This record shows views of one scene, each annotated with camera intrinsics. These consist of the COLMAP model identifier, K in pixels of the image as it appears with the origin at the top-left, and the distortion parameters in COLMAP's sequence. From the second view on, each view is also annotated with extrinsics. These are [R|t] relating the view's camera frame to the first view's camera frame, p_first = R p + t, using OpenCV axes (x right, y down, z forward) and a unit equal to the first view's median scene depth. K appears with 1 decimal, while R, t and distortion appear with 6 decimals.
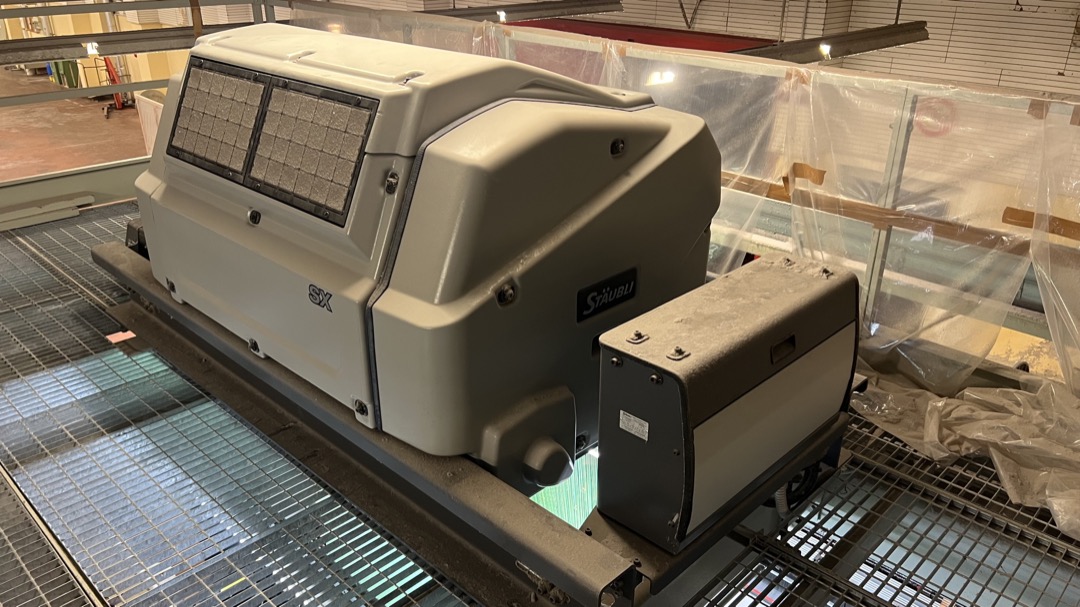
lens RADIAL K [[837.4, 0, 542.9], [0, 837.4, 301.1], [0, 0, 1]] dist [0.031001, -0.011804]
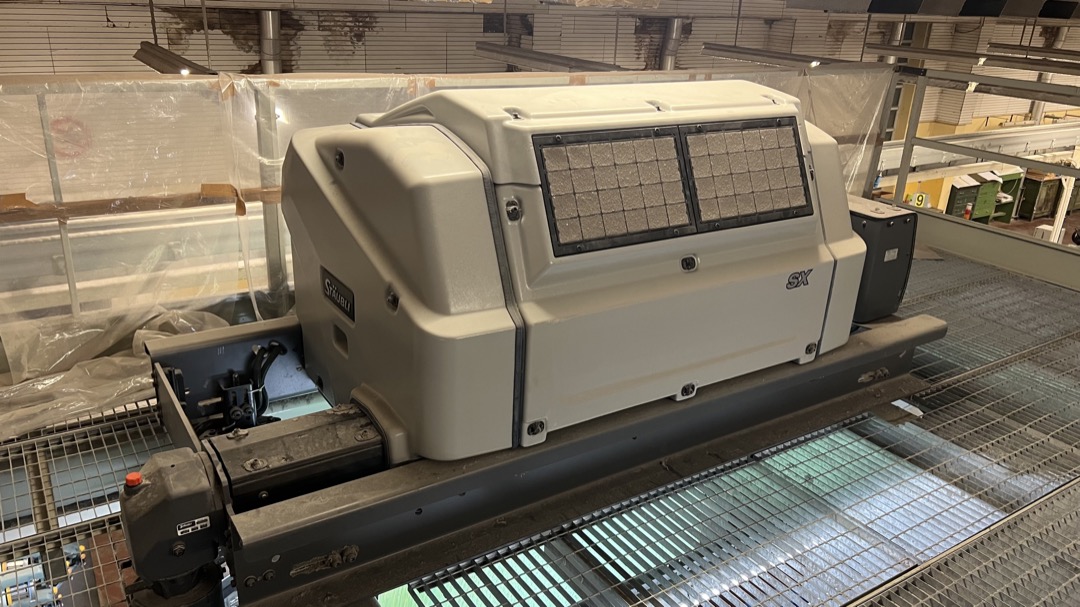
lens RADIAL K [[837.4, 0, 534.7], [0, 837.4, 304.4], [0, 0, 1]] dist [0.031001, -0.011804]
pose [[0.216162, -0.356628, 0.908895, -1.439118], [0.357512, 0.895163, 0.266212, -0.426888], [-0.908548, 0.267396, 0.320999, 0.924863]]
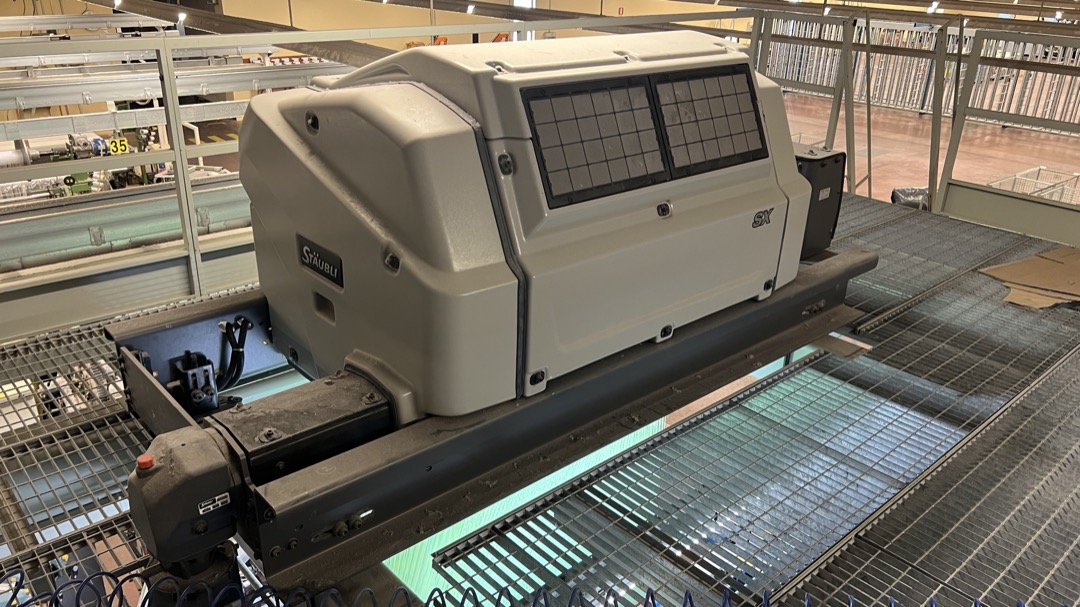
lens RADIAL K [[837.4, 0, 545.8], [0, 837.4, 310.9], [0, 0, 1]] dist [0.031001, -0.011804]
pose [[0.059042, -0.409966, 0.910188, -1.482747], [0.375540, 0.853921, 0.360262, -0.463896], [-0.924923, 0.320542, 0.204376, 1.040140]]
